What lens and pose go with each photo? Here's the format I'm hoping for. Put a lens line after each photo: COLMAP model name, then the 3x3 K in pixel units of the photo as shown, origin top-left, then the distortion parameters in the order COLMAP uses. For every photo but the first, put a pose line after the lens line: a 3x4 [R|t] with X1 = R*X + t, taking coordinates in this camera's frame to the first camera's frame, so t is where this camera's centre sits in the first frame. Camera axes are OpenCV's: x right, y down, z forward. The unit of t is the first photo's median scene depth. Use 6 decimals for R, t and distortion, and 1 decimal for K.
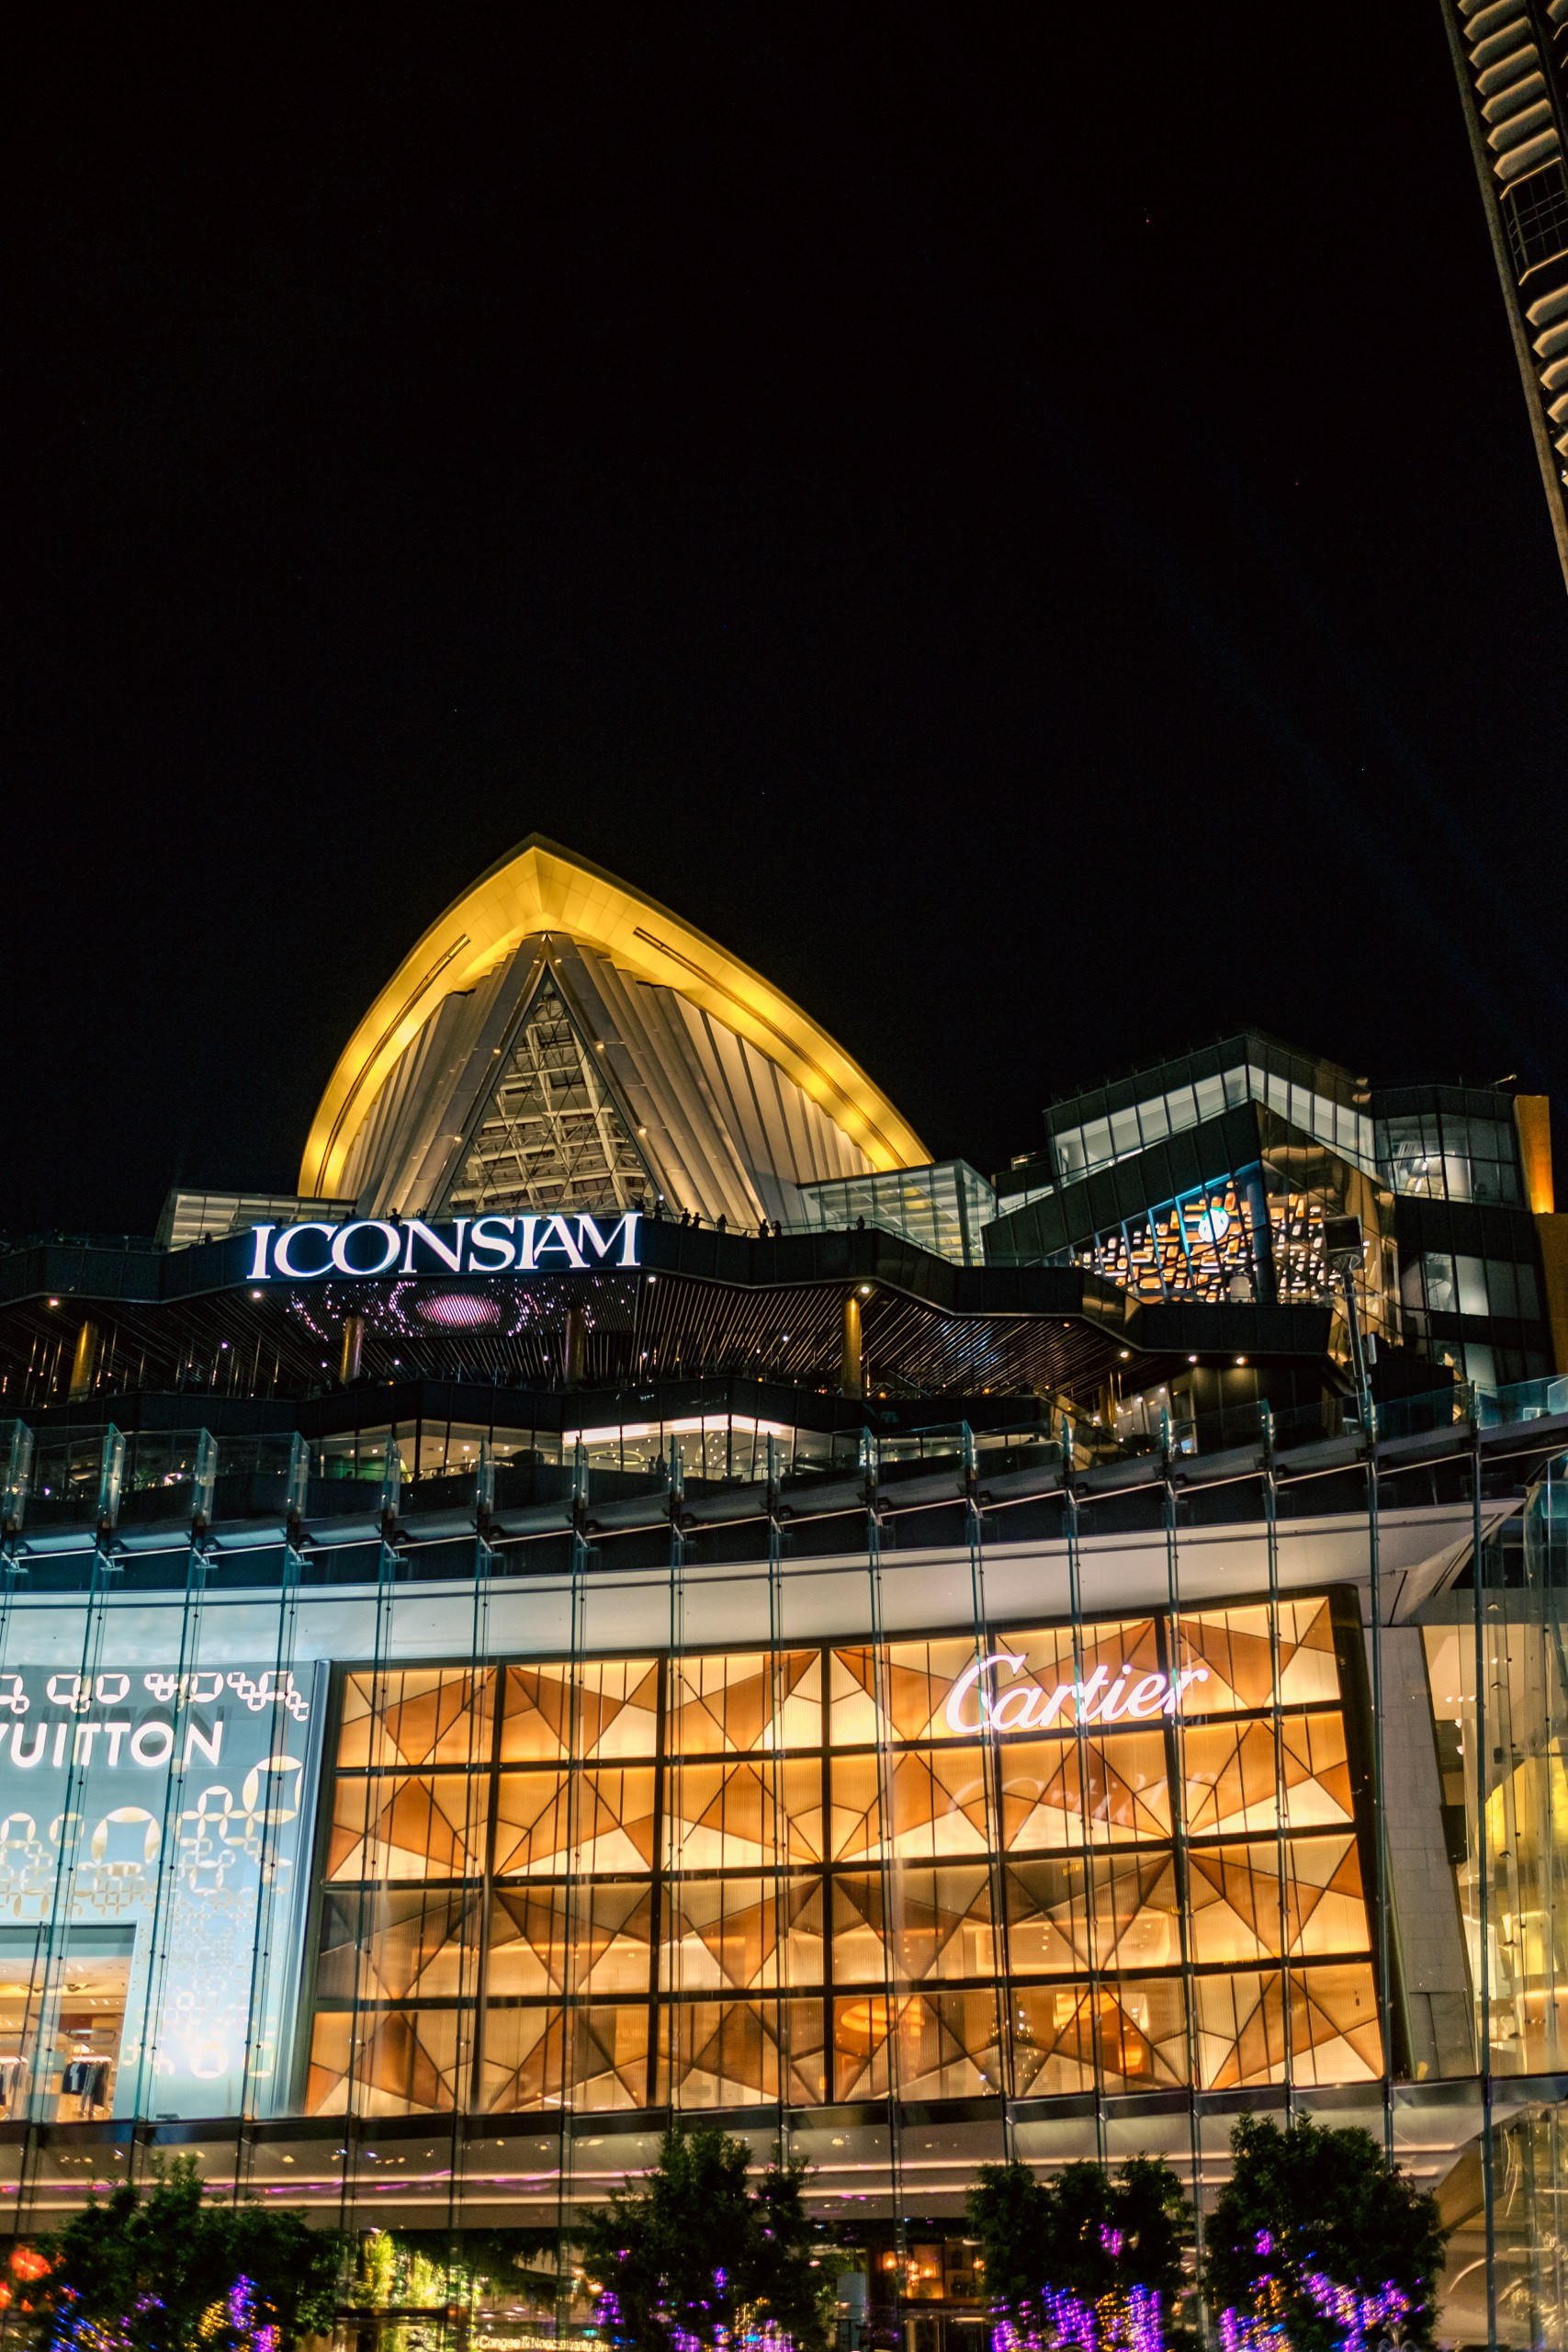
lens RADIAL K [[2369.3, 0, 761.4], [0, 2369.3, 1250.5], [0, 0, 1]] dist [-0.009747, 0.000000]
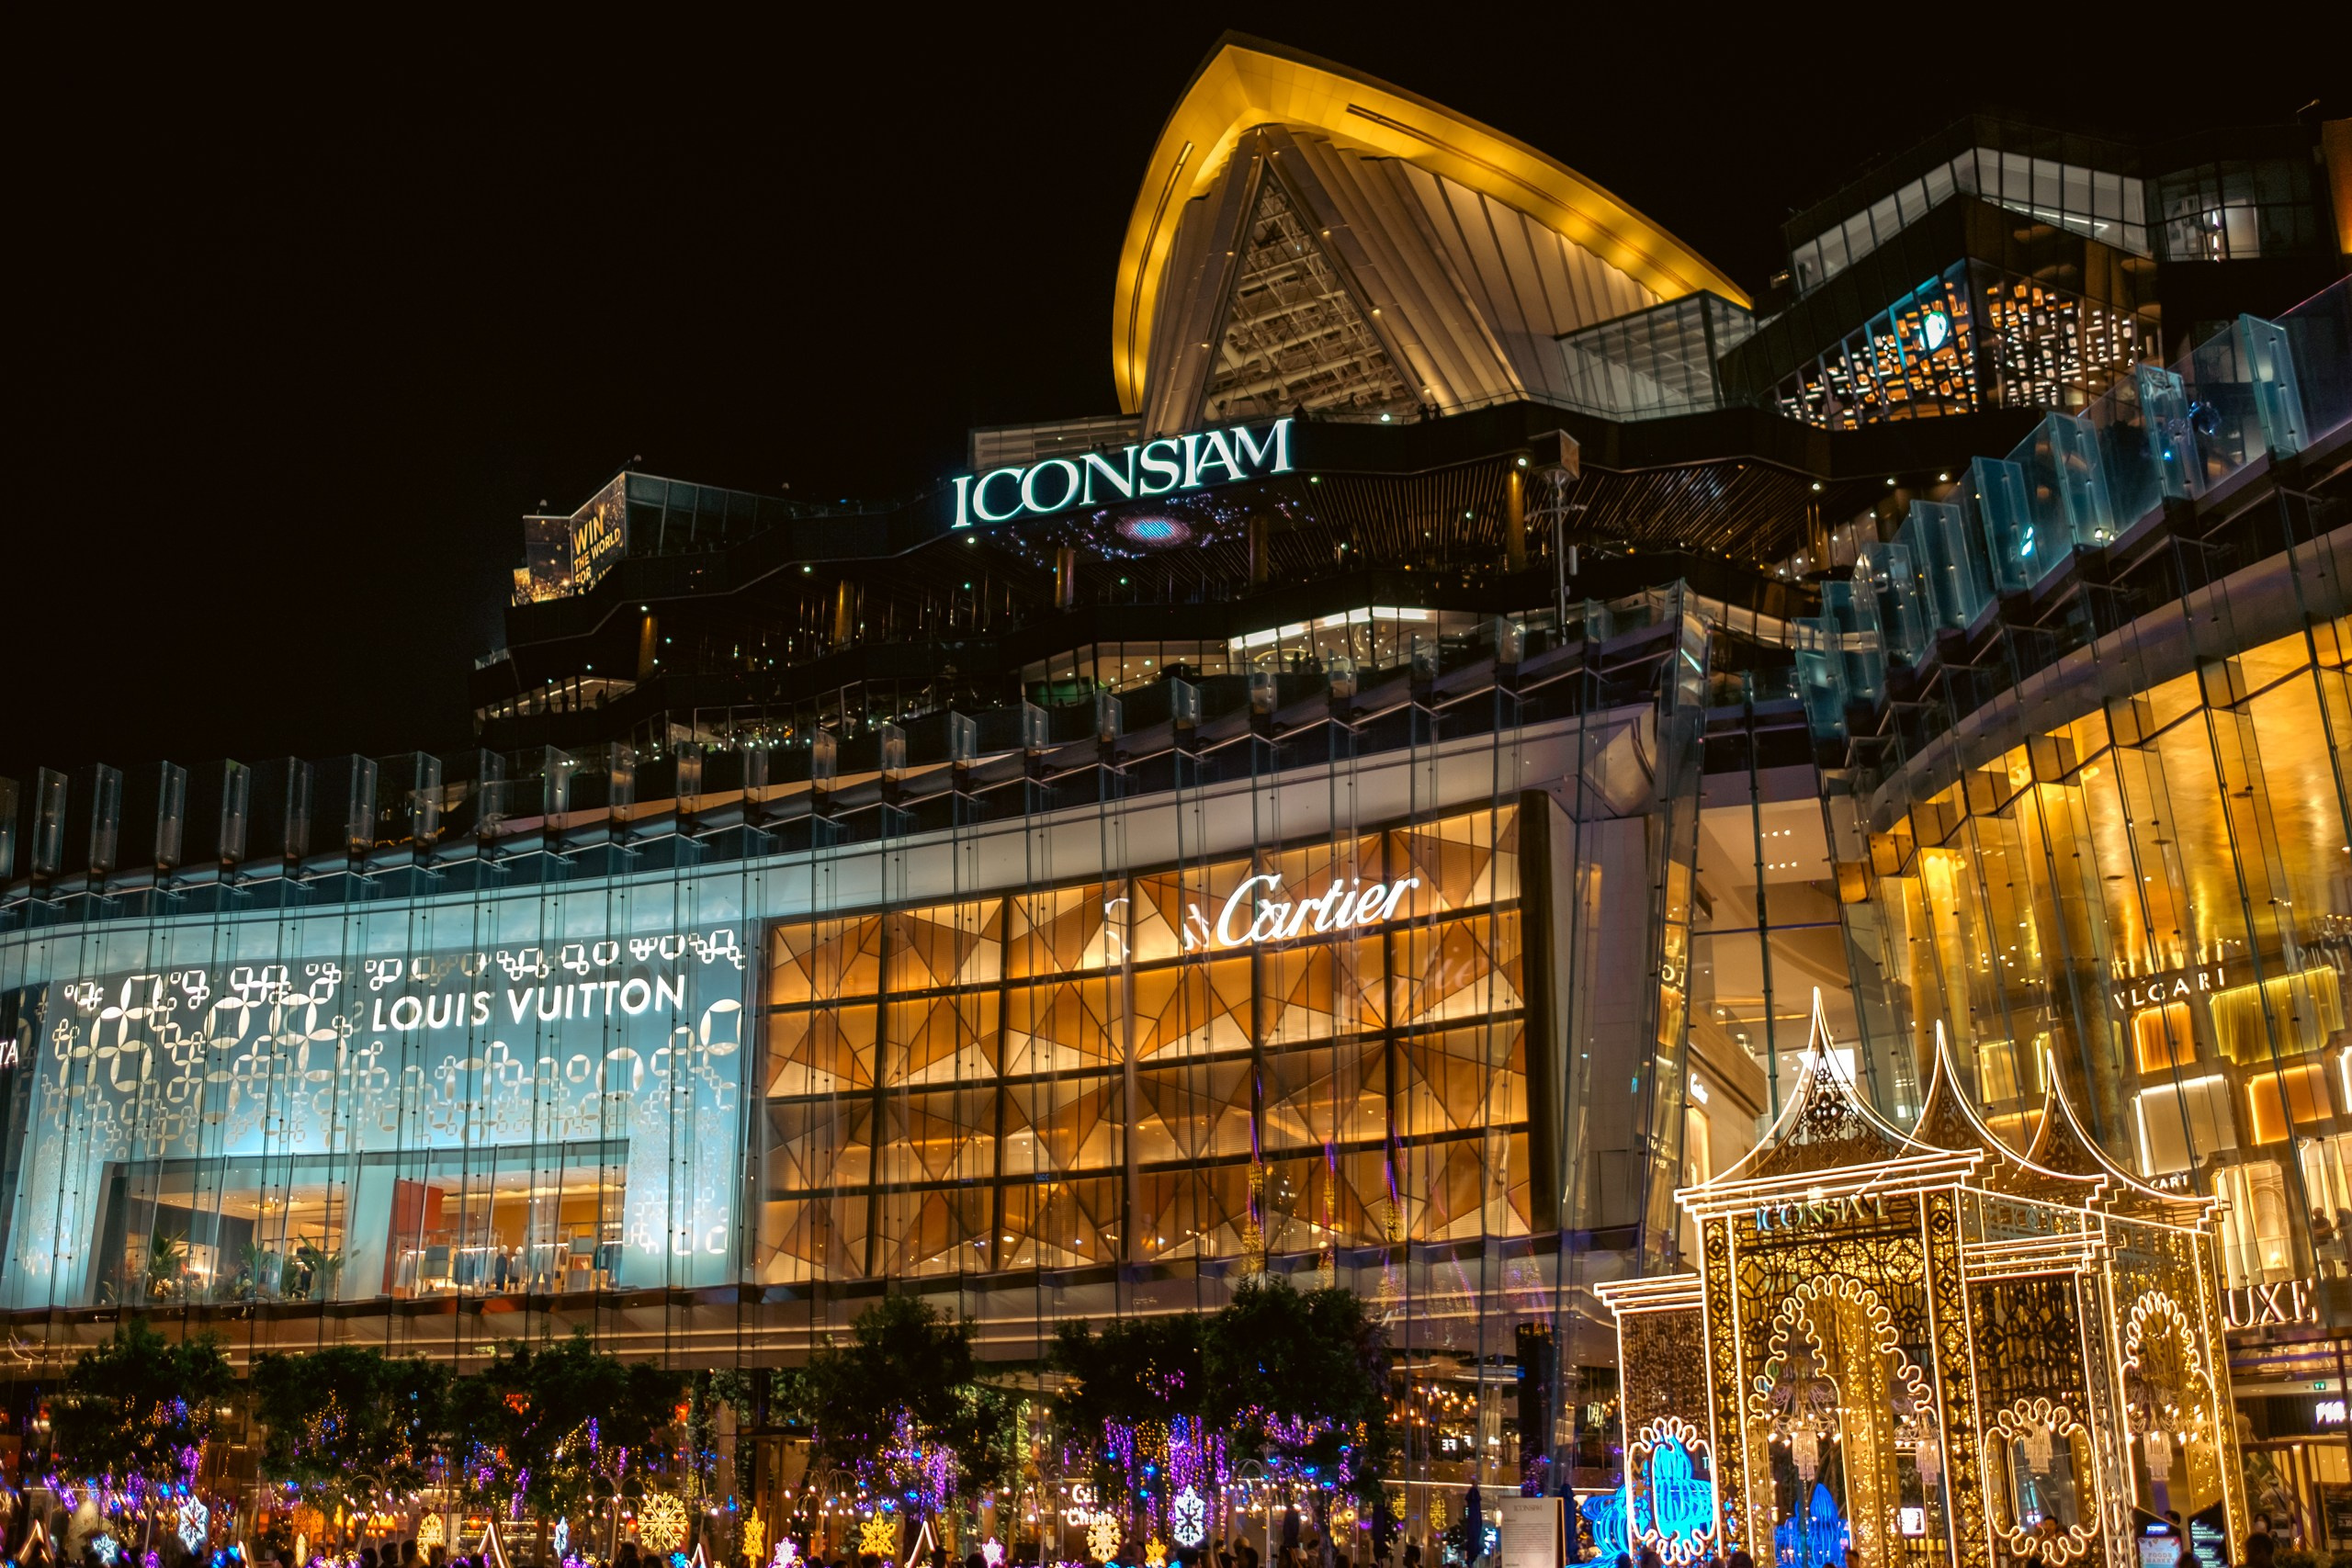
lens RADIAL K [[2369.3, 0, 1171.6], [0, 2369.3, 869.3], [0, 0, 1]] dist [-0.009747, 0.000000]
pose [[0.947898, -0.080461, -0.308246, 0.384267], [0.142426, 0.972530, 0.184121, -0.041513], [0.284964, -0.218430, 0.933319, -0.052532]]
